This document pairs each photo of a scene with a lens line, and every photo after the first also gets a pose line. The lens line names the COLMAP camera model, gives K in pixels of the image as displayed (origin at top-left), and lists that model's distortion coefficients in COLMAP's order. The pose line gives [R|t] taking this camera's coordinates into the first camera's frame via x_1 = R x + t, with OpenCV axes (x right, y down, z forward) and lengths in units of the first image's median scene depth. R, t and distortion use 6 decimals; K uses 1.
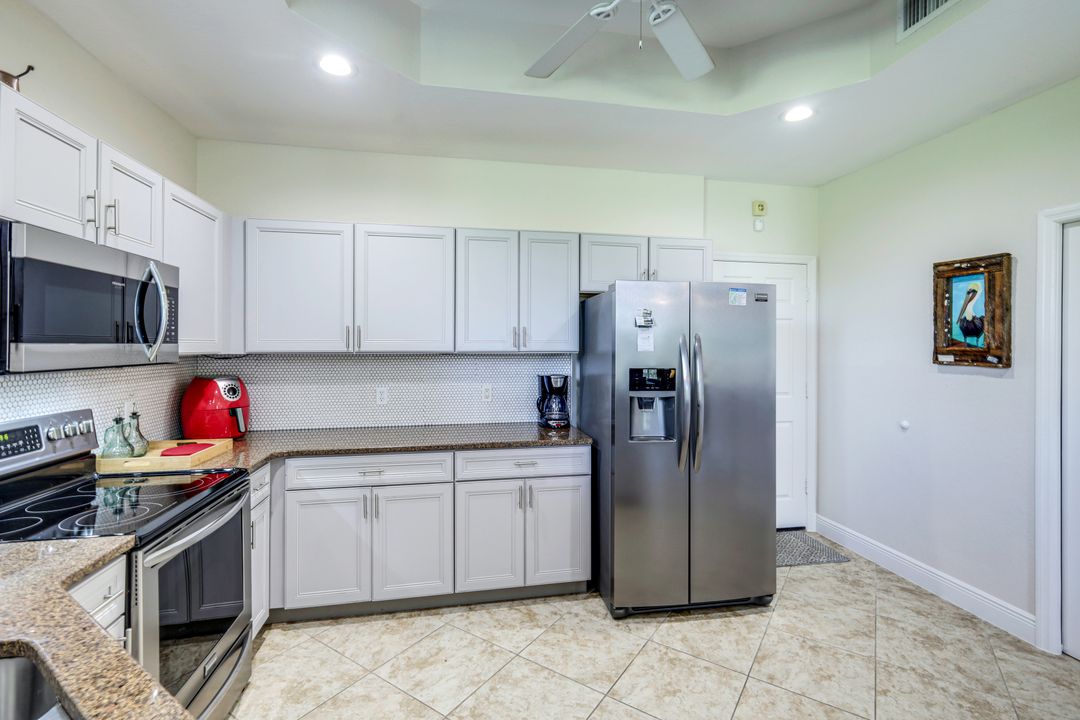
lens RADIAL K [[479.2, 0, 527.0], [0, 479.2, 345.4], [0, 0, 1]] dist [0.002710, 0.000813]
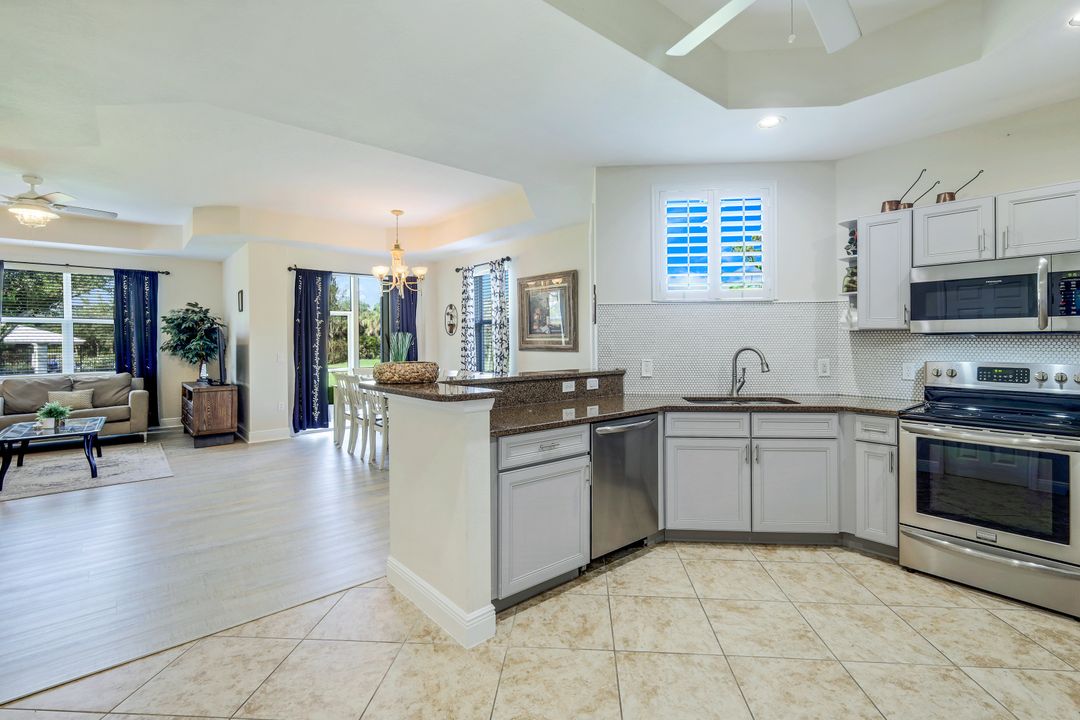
lens RADIAL K [[487.2, 0, 535.9], [0, 487.2, 343.2], [0, 0, 1]] dist [0.004986, 0.000248]
pose [[-0.869519, 0.002596, -0.493893, 0.839896], [-0.000268, 0.999984, 0.005728, 0.045685], [0.493899, 0.005113, -0.869504, 1.068513]]
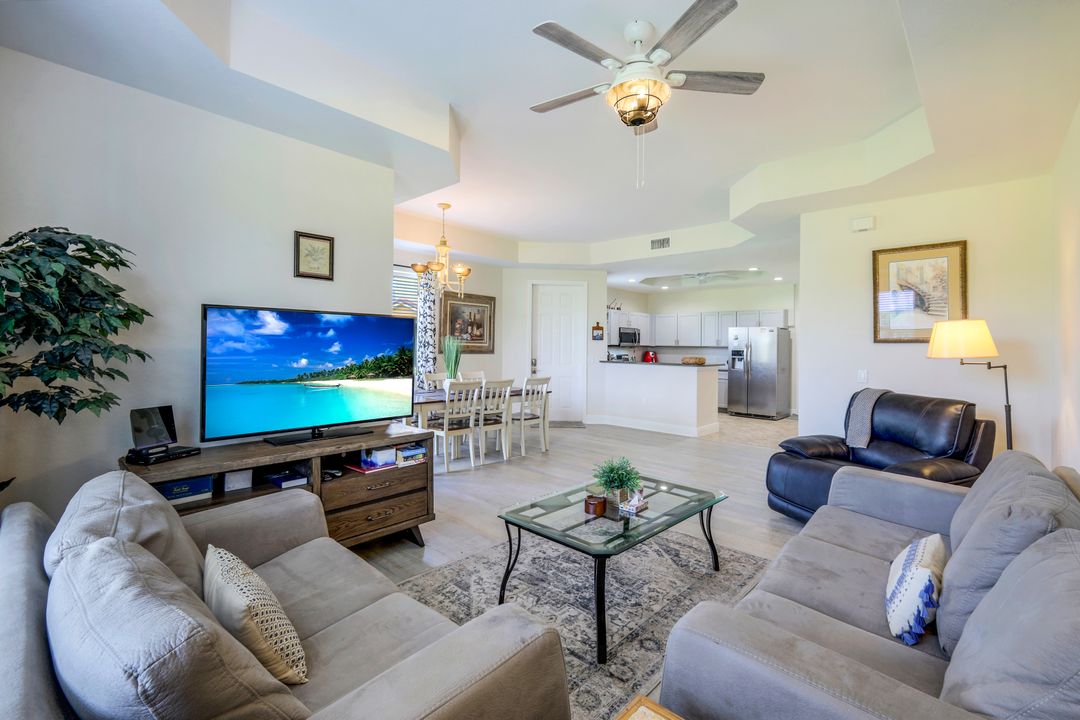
lens RADIAL K [[479.2, 0, 535.7], [0, 479.2, 332.4], [0, 0, 1]] dist [0.002710, 0.000813]
pose [[0.585738, -0.018838, -0.810282, 2.331978], [-0.016485, 0.999246, -0.035147, 0.064663], [0.810333, 0.033944, 0.584986, -2.452030]]
